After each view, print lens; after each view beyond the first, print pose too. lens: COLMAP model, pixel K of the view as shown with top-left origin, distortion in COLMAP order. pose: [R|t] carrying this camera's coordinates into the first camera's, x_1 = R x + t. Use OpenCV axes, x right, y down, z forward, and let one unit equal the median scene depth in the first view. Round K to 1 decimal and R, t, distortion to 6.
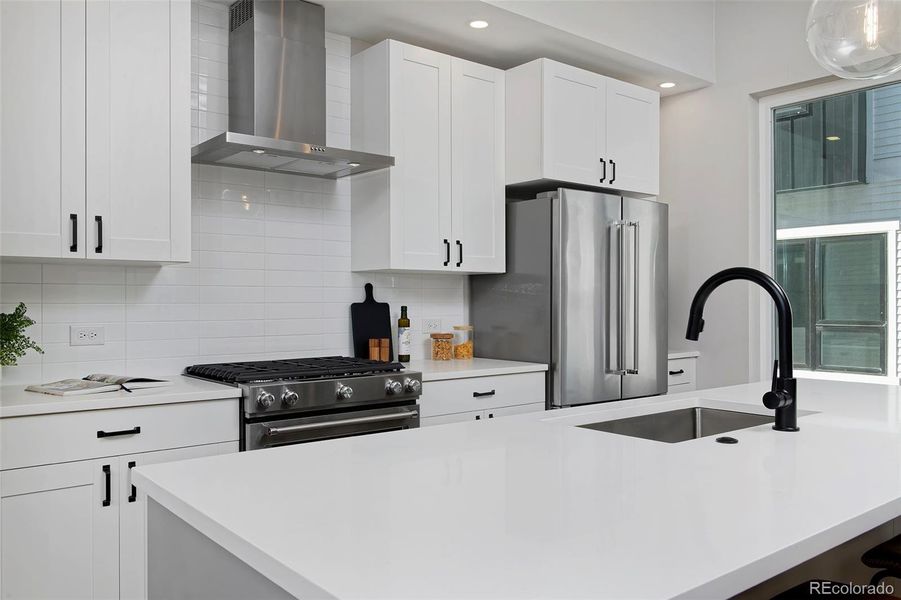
lens RADIAL K [[720.4, 0, 449.3], [0, 720.4, 301.0], [0, 0, 1]] dist [0.002075, -0.013860]
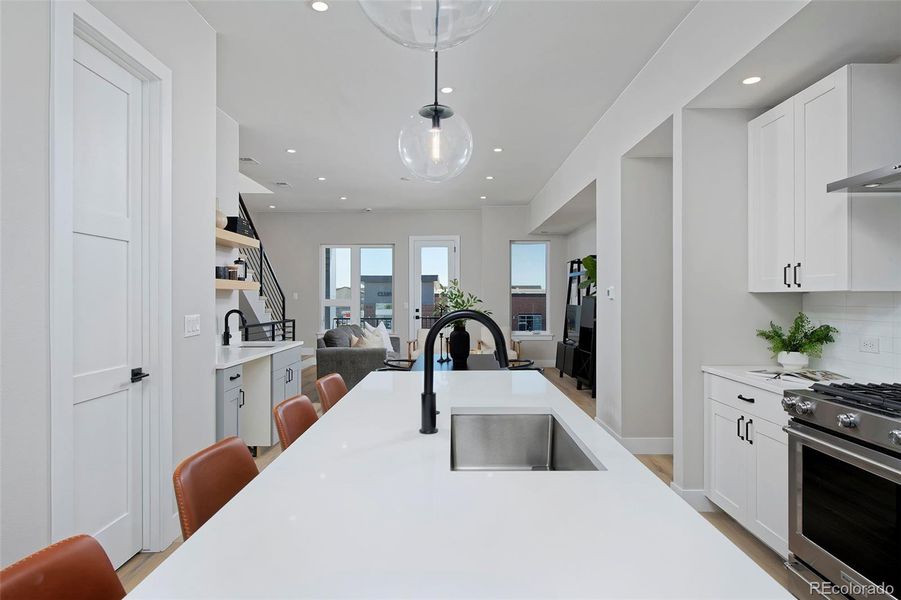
lens RADIAL K [[501.1, 0, 444.4], [0, 501.1, 296.4], [0, 0, 1]] dist [-0.001004, -0.002129]
pose [[-0.639614, 0.002181, -0.768693, 0.564056], [0.004706, 0.999988, -0.001078, -0.035148], [0.768682, -0.004307, -0.639617, 0.774914]]
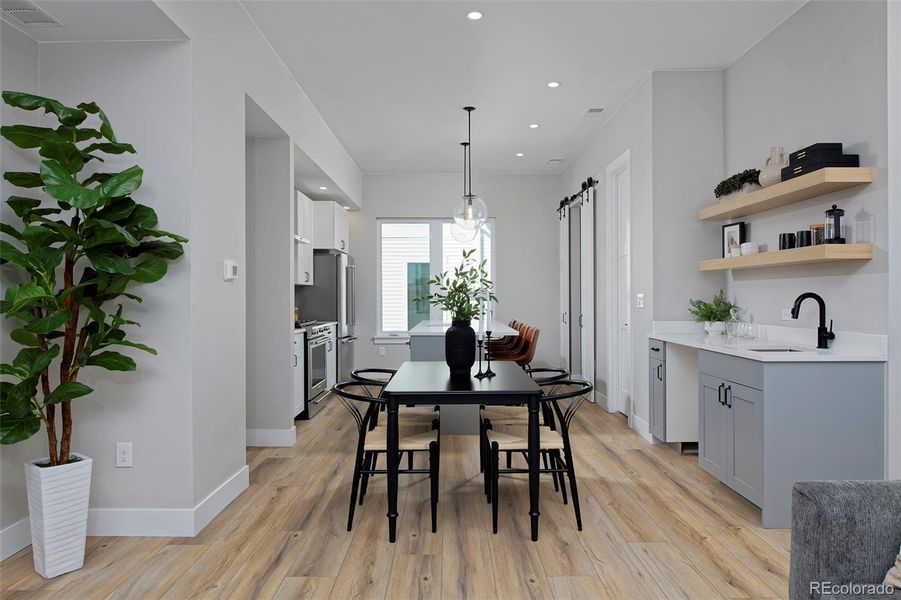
lens RADIAL K [[577.1, 0, 458.0], [0, 577.1, 296.5], [0, 0, 1]] dist [0.008856, 0.000116]
pose [[0.619720, -0.000088, 0.784823, -1.190721], [0.001025, 0.999999, -0.000697, 0.000167], [-0.784822, 0.001237, 0.619720, -0.596351]]
